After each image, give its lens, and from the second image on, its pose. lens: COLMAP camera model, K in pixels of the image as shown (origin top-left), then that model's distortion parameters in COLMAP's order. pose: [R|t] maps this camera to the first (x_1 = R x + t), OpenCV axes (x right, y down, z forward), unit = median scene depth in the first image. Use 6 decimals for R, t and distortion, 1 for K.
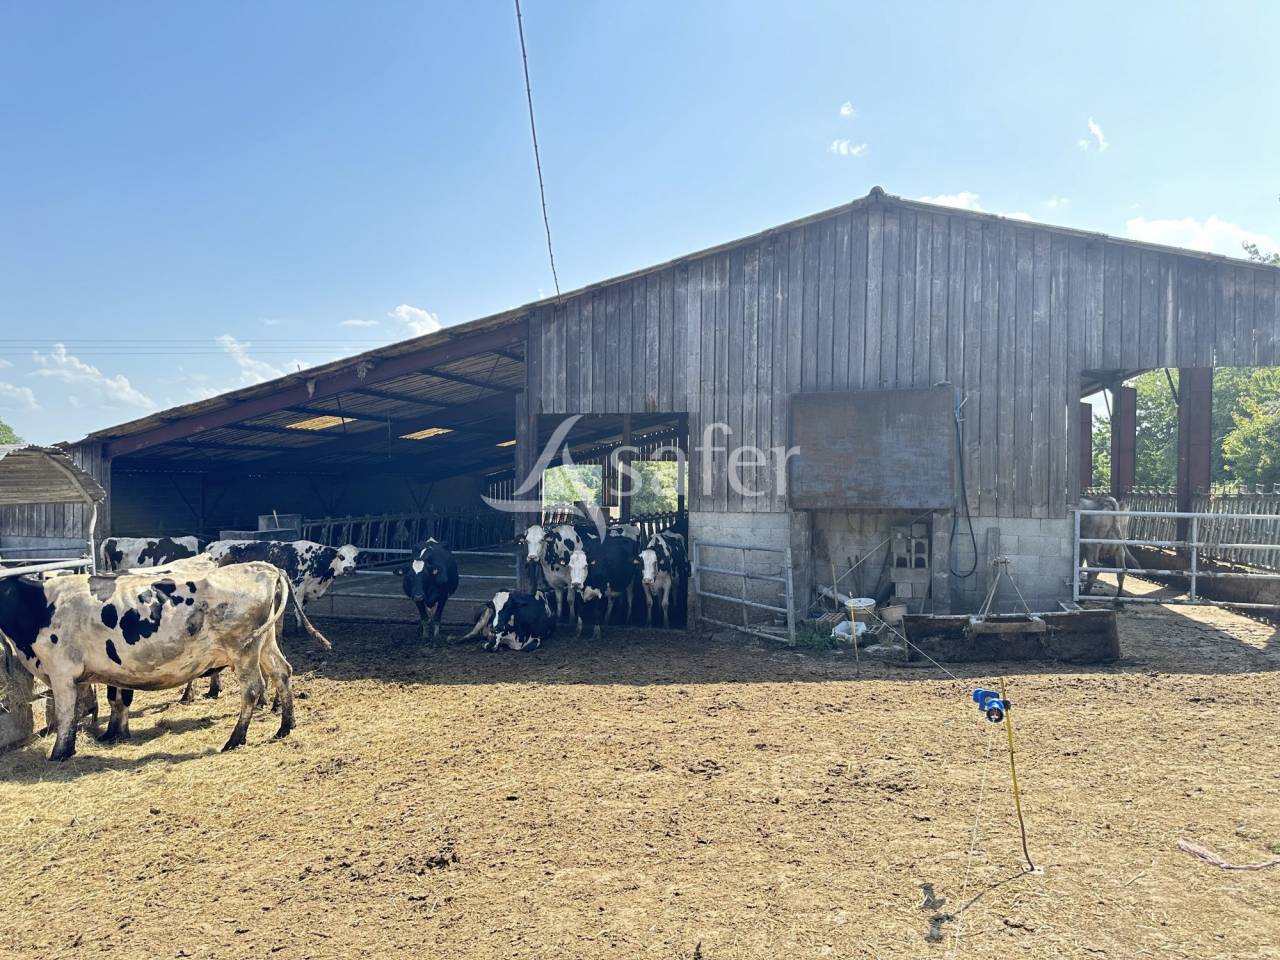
lens RADIAL K [[827.3, 0, 640.0], [0, 827.3, 480.0], [0, 0, 1]] dist [-0.002603, -0.043057]
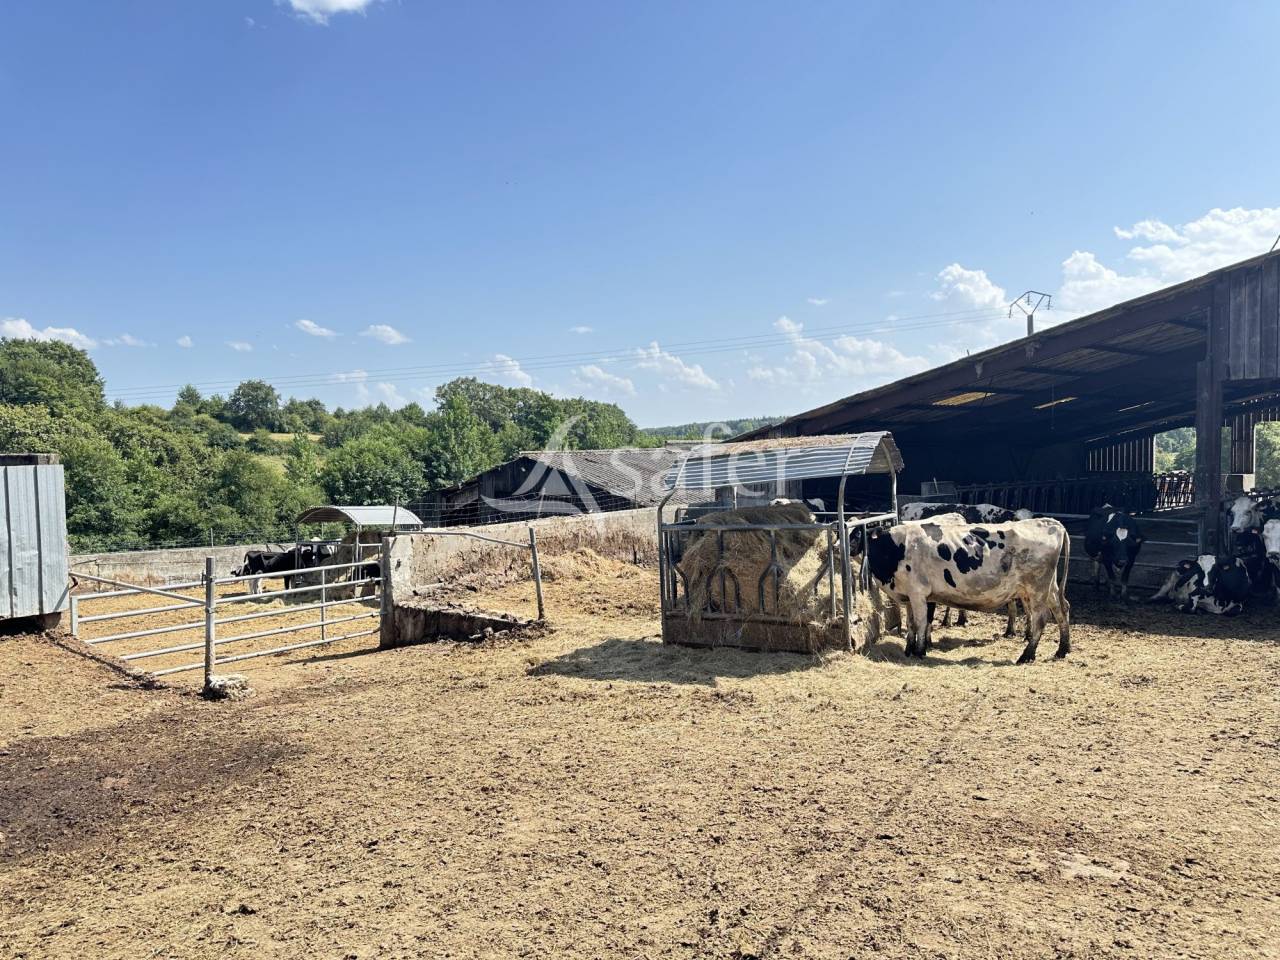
lens RADIAL K [[827.3, 0, 640.0], [0, 827.3, 480.0], [0, 0, 1]] dist [-0.002603, -0.043057]
pose [[0.809757, 0.001878, -0.586763, -0.119408], [0.021020, 0.999260, 0.032206, -0.007196], [0.586389, -0.038413, 0.809118, -0.207473]]
